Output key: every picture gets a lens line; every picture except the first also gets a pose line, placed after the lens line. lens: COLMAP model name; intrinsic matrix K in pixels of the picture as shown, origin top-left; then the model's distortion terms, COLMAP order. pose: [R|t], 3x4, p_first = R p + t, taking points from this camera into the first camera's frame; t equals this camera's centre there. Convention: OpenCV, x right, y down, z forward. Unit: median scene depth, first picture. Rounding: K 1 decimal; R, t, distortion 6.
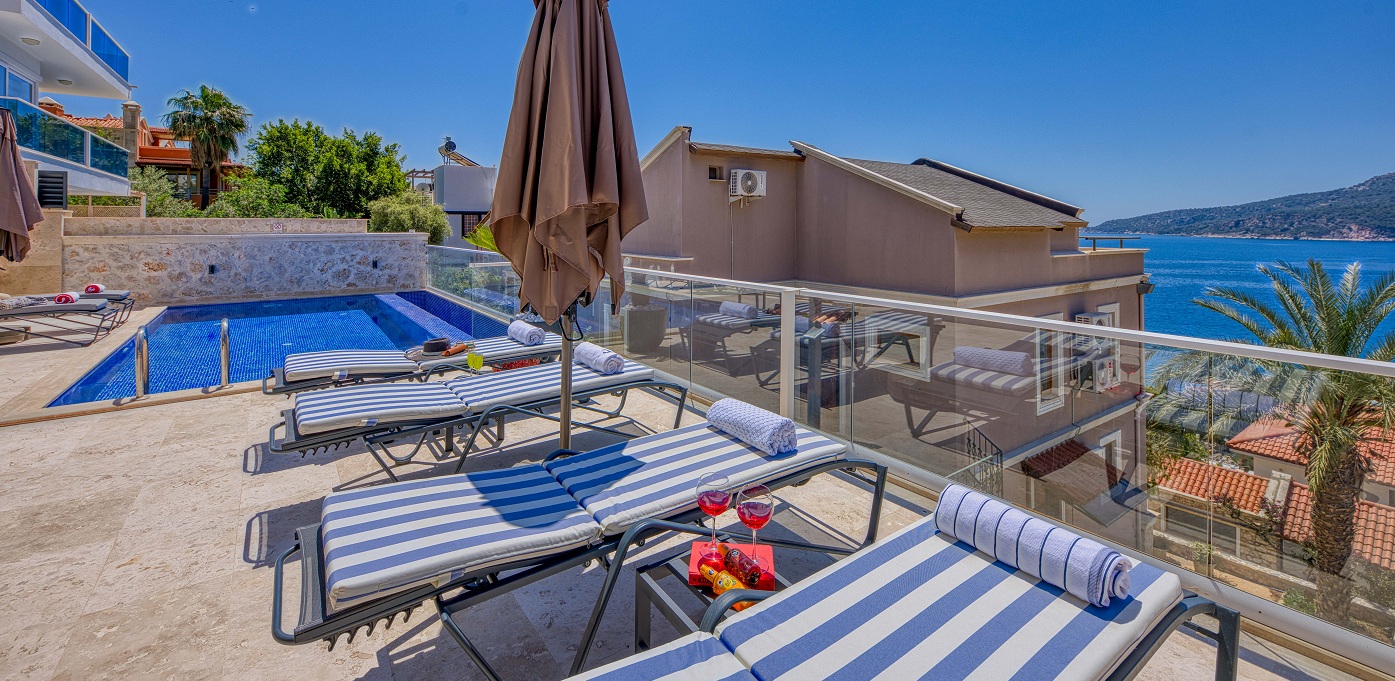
lens RADIAL K [[579.4, 0, 696.8], [0, 579.4, 199.0], [0, 0, 1]] dist [-0.000614, -0.001172]
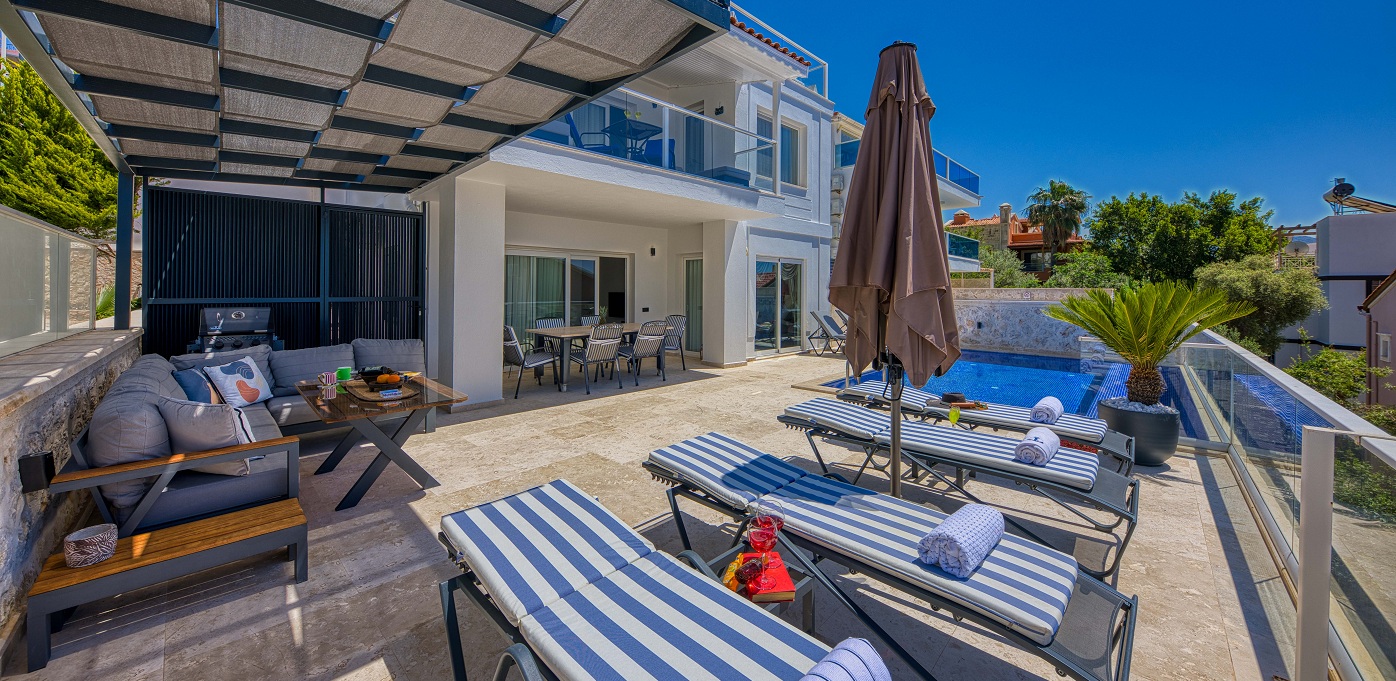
lens RADIAL K [[481.2, 0, 679.9], [0, 481.2, 292.6], [0, 0, 1]] dist [0.003090, -0.003743]
pose [[0.144198, 0.008205, -0.989515, 0.171281], [0.040205, 0.999091, 0.014143, -0.001521], [0.988732, -0.041823, 0.143737, 0.109770]]
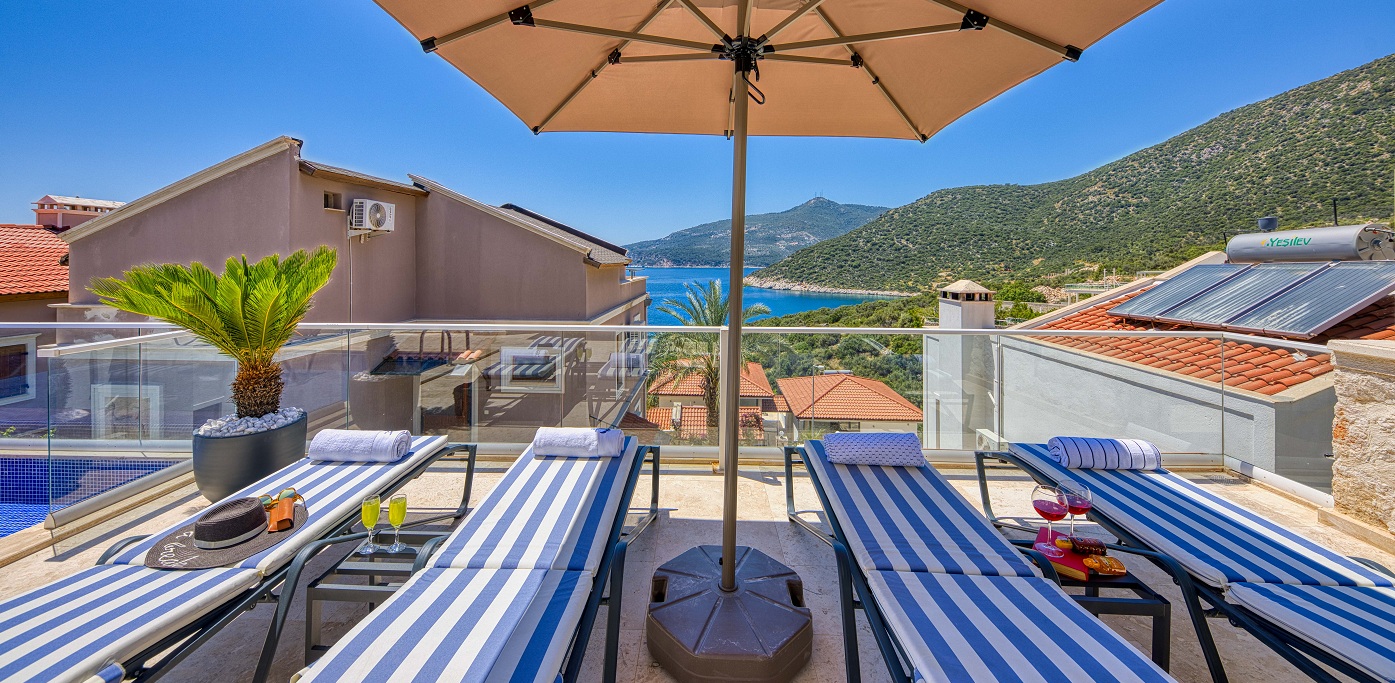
lens RADIAL K [[480.8, 0, 685.6], [0, 480.8, 254.5], [0, 0, 1]] dist [0.003090, -0.003743]
pose [[0.637164, 0.009473, 0.770670, -0.165526], [-0.039466, 0.999014, 0.020349, -0.001465], [-0.769717, -0.043381, 0.636910, 0.149265]]
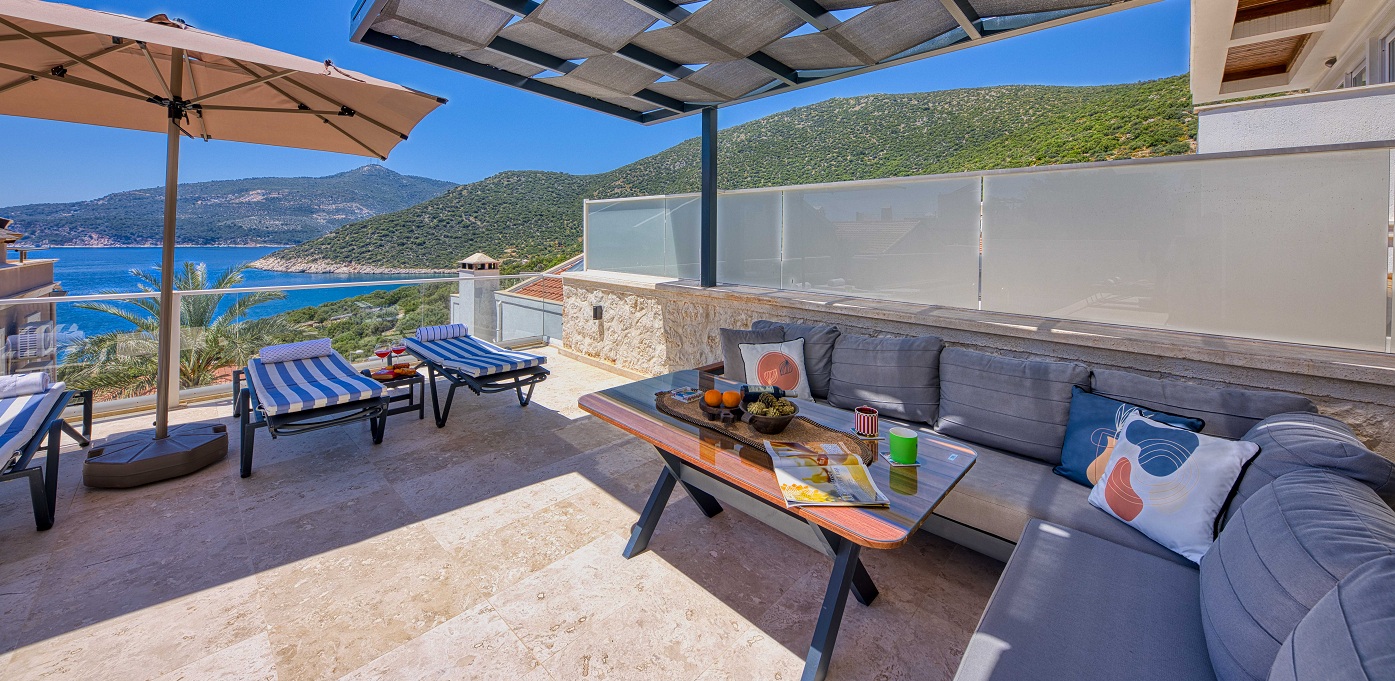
lens RADIAL K [[480.8, 0, 687.3], [0, 480.8, 237.5], [0, 0, 1]] dist [0.003090, -0.003743]
pose [[-0.156895, 0.001308, 0.987614, -0.314888], [-0.054162, 0.998483, -0.009926, -0.007260], [-0.986129, -0.055048, -0.156586, 0.016564]]
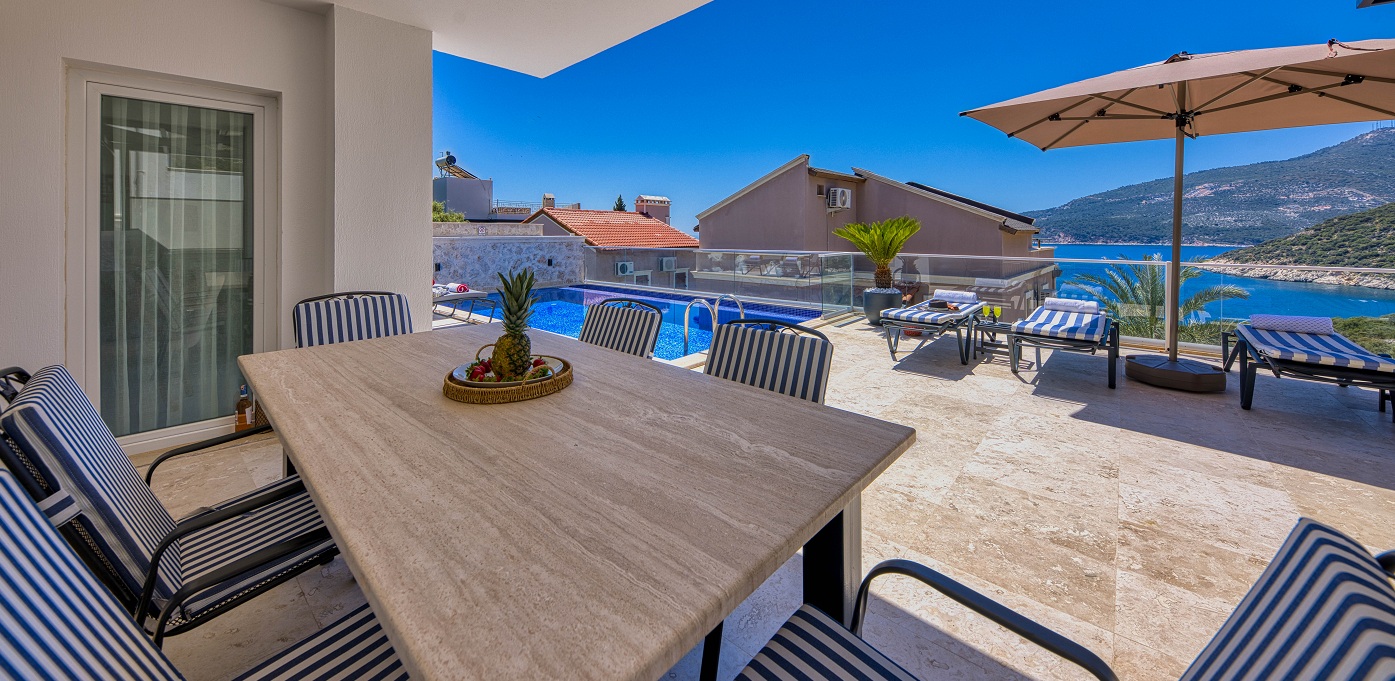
lens RADIAL K [[480.8, 0, 692.3], [0, 480.8, 231.6], [0, 0, 1]] dist [0.003090, -0.003743]
pose [[0.983630, 0.001245, 0.180194, -0.420214], [-0.009097, 0.999044, 0.042752, 0.004878], [-0.179969, -0.043692, 0.982702, -0.027807]]
